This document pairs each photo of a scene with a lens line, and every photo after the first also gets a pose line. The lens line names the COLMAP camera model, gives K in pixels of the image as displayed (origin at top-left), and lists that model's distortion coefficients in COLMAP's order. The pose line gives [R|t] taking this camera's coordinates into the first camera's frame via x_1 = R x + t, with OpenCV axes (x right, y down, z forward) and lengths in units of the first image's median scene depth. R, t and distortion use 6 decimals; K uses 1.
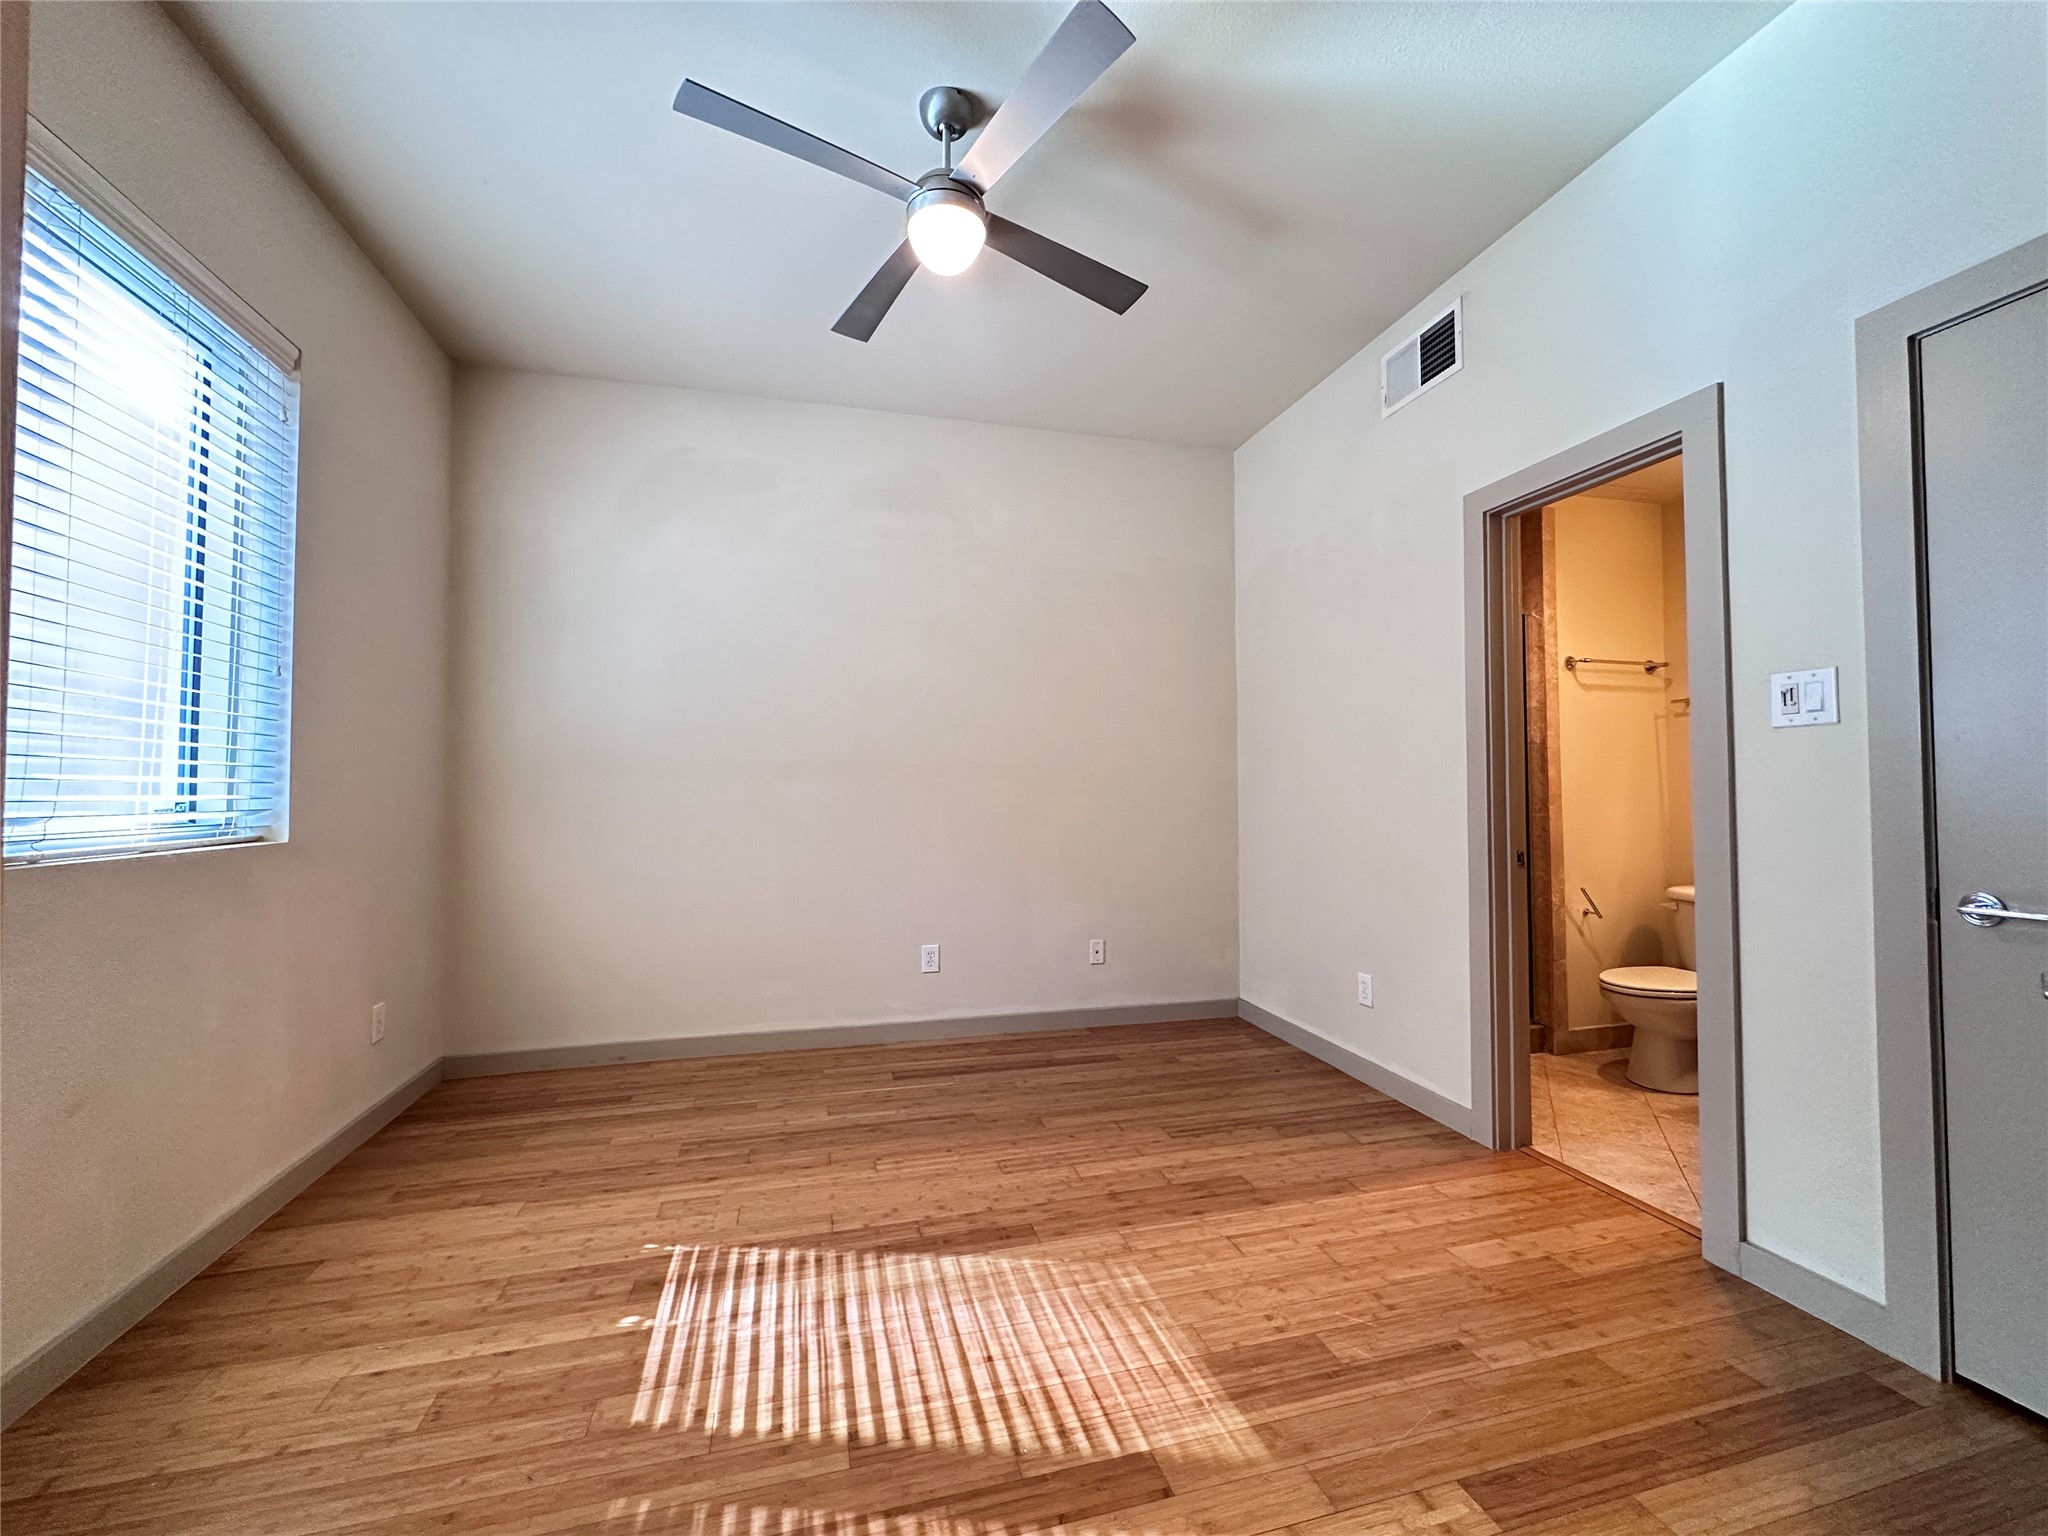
lens RADIAL K [[813.9, 0, 1025.9], [0, 813.9, 768.9], [0, 0, 1]] dist [-0.002279, 0.000315]
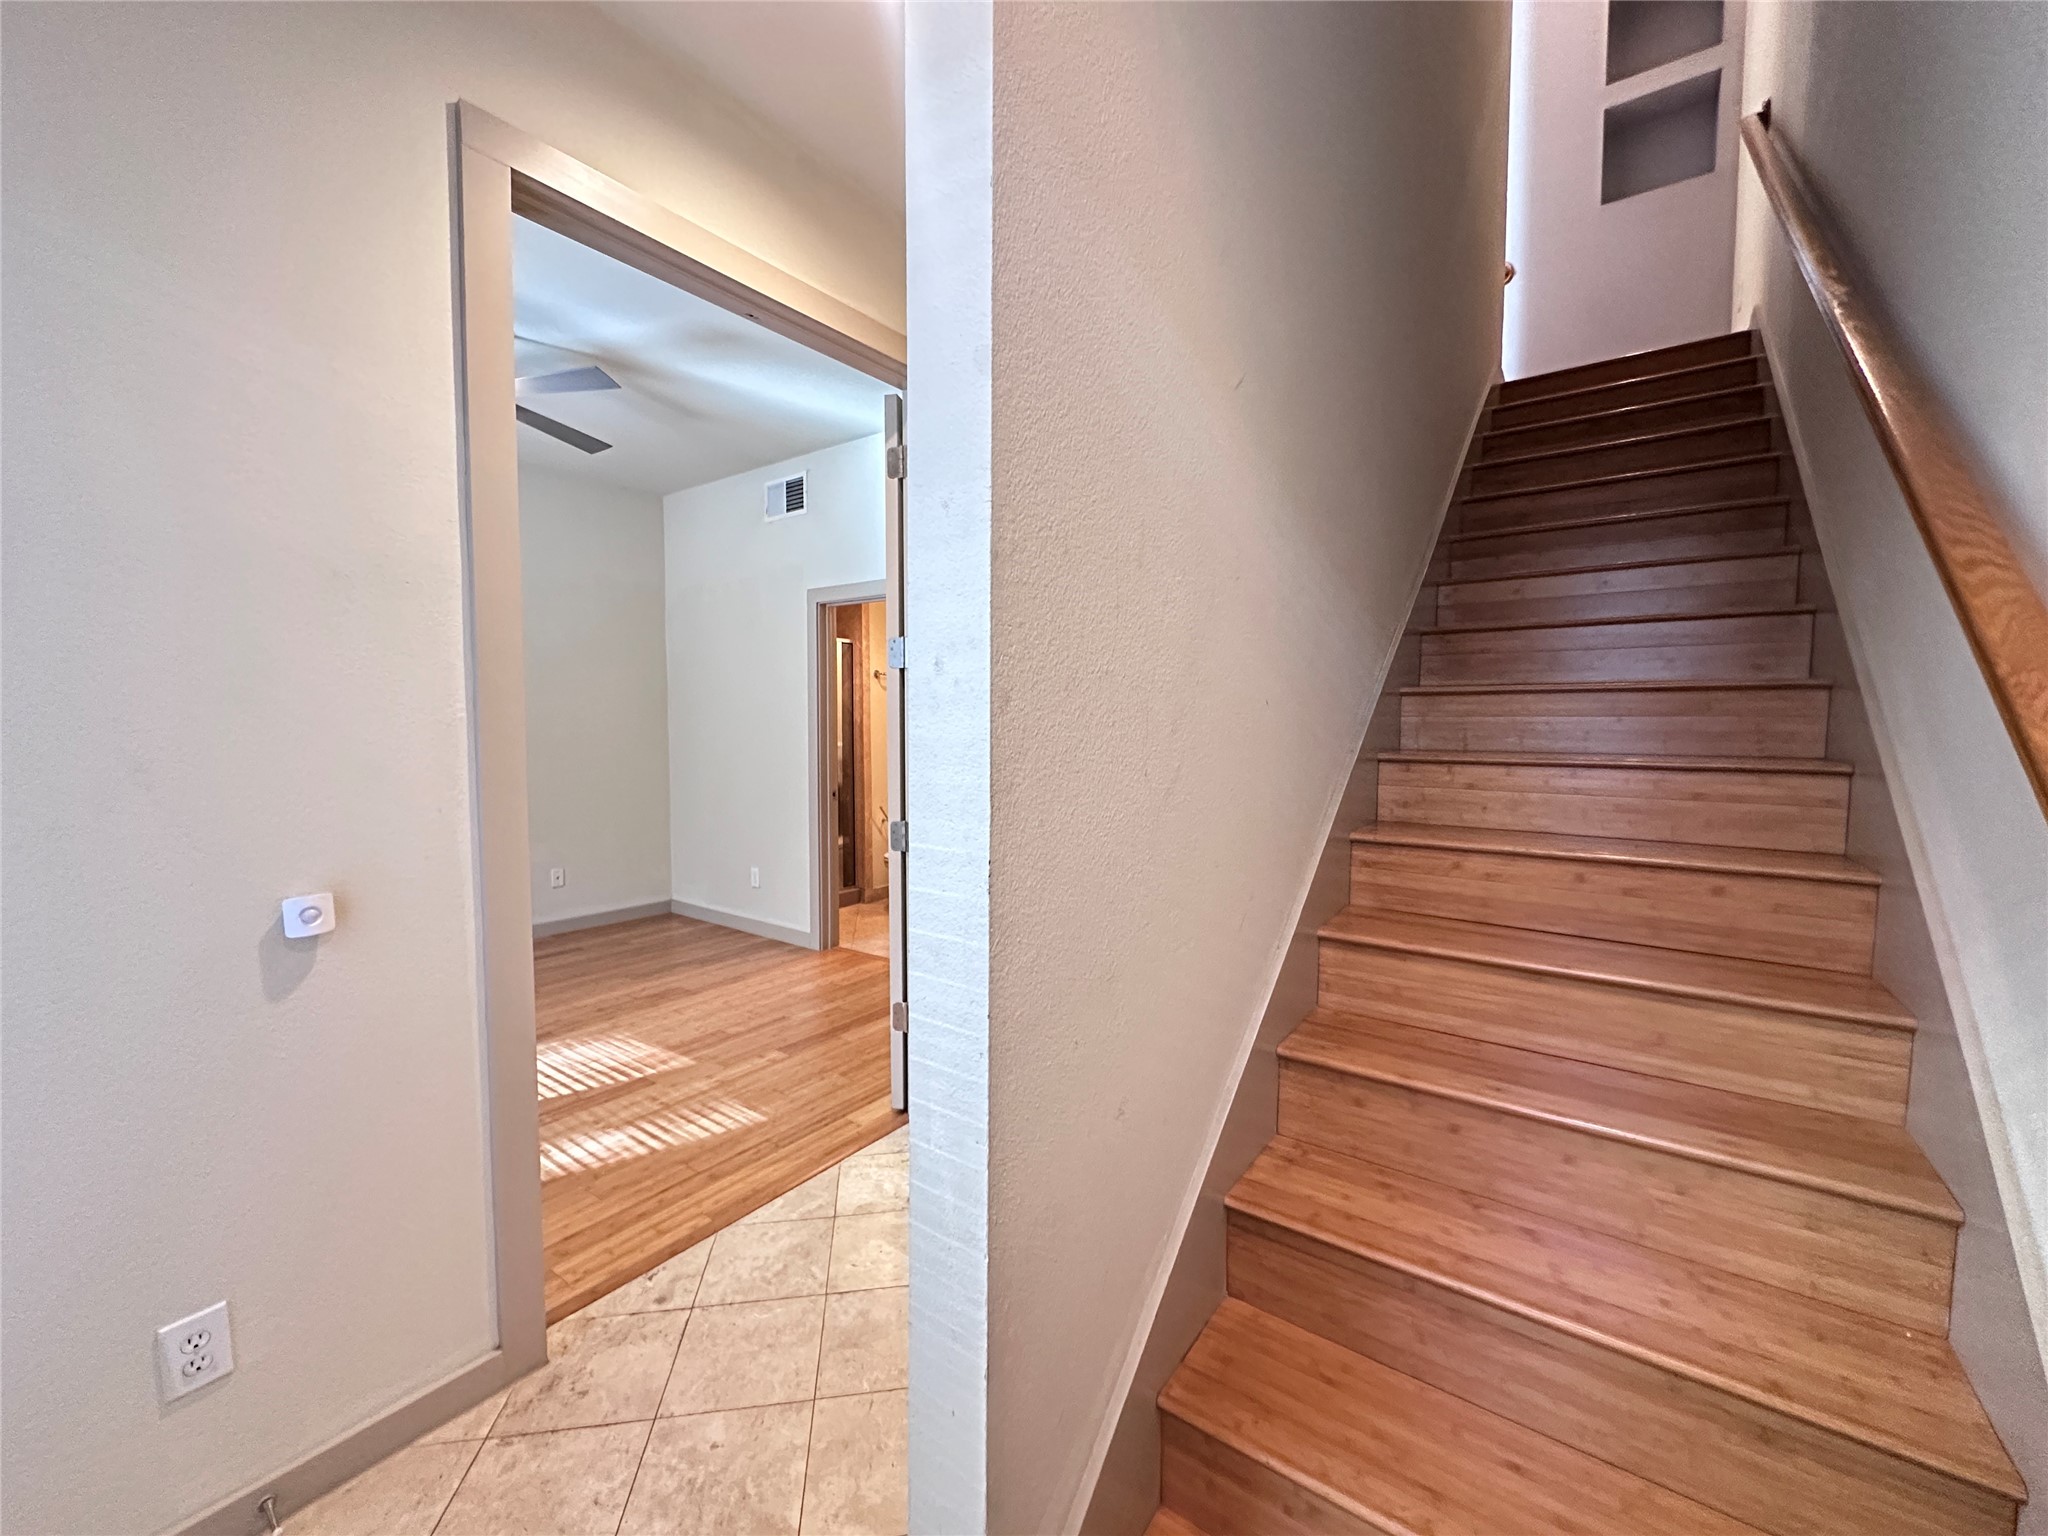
lens RADIAL K [[813.9, 0, 1021.7], [0, 813.9, 768.1], [0, 0, 1]] dist [-0.002279, 0.000315]
pose [[0.777643, -0.031597, 0.627912, -0.198467], [-0.024148, 0.996498, 0.080051, -0.097654], [-0.628243, -0.077414, 0.774157, -0.626467]]
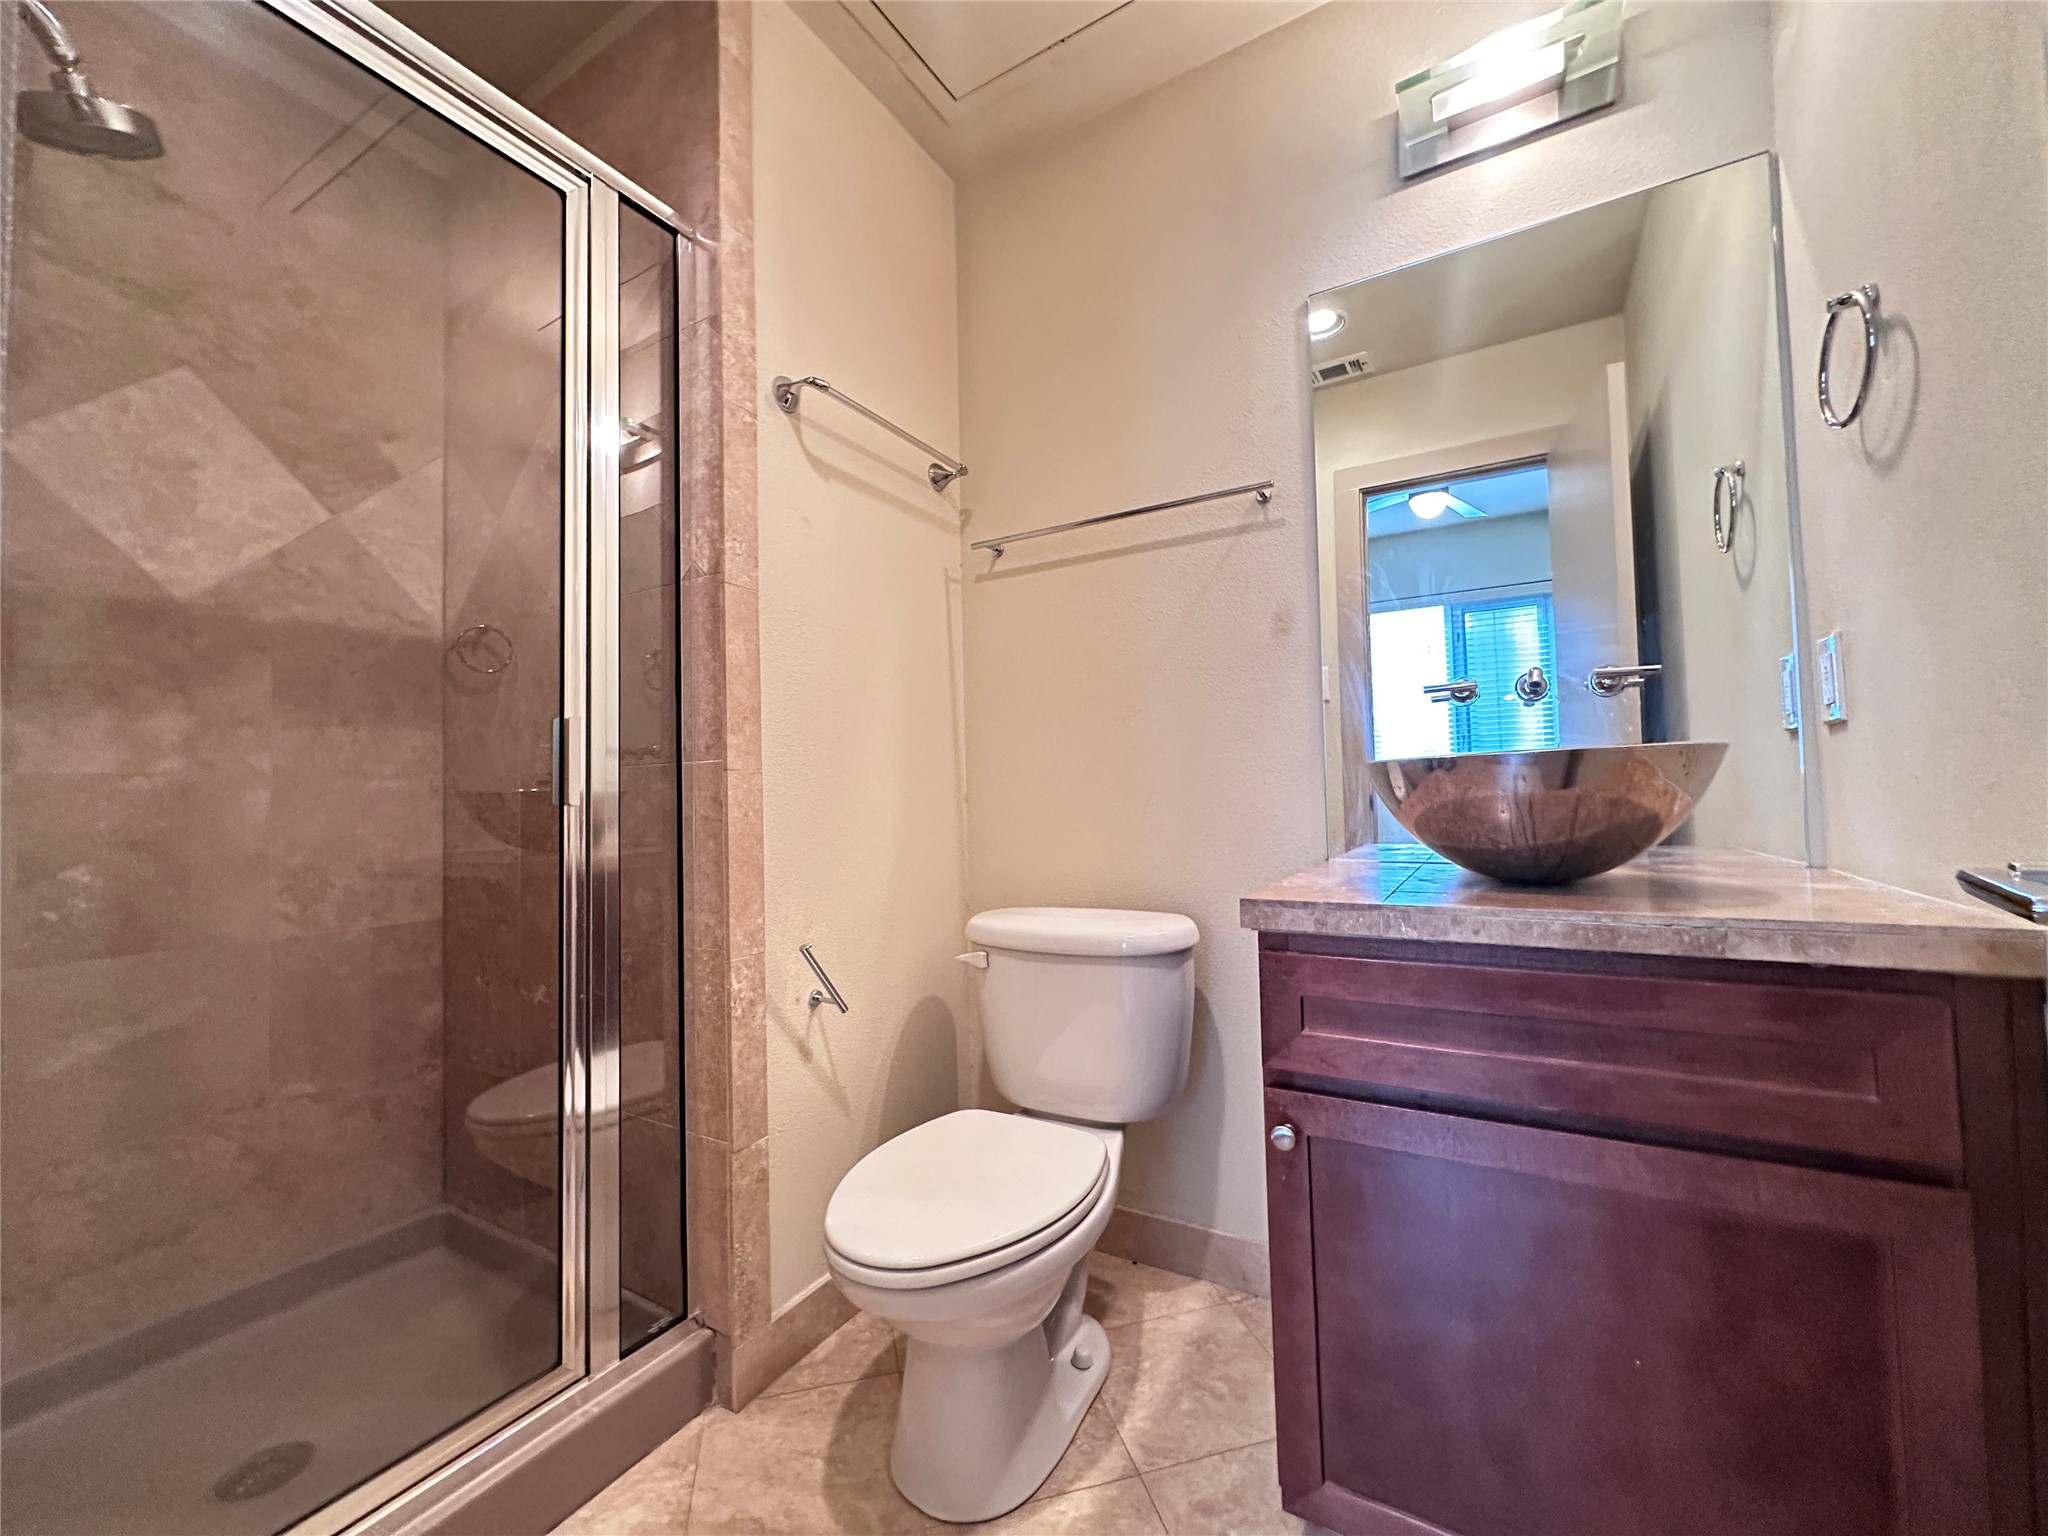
lens RADIAL K [[813.9, 0, 1026.8], [0, 813.9, 759.4], [0, 0, 1]] dist [-0.002279, 0.000315]
pose [[0.710025, 0.016413, 0.703985, 0.582480], [-0.000495, 0.999740, -0.022809, 0.078587], [-0.704176, 0.015847, 0.709849, 0.776346]]
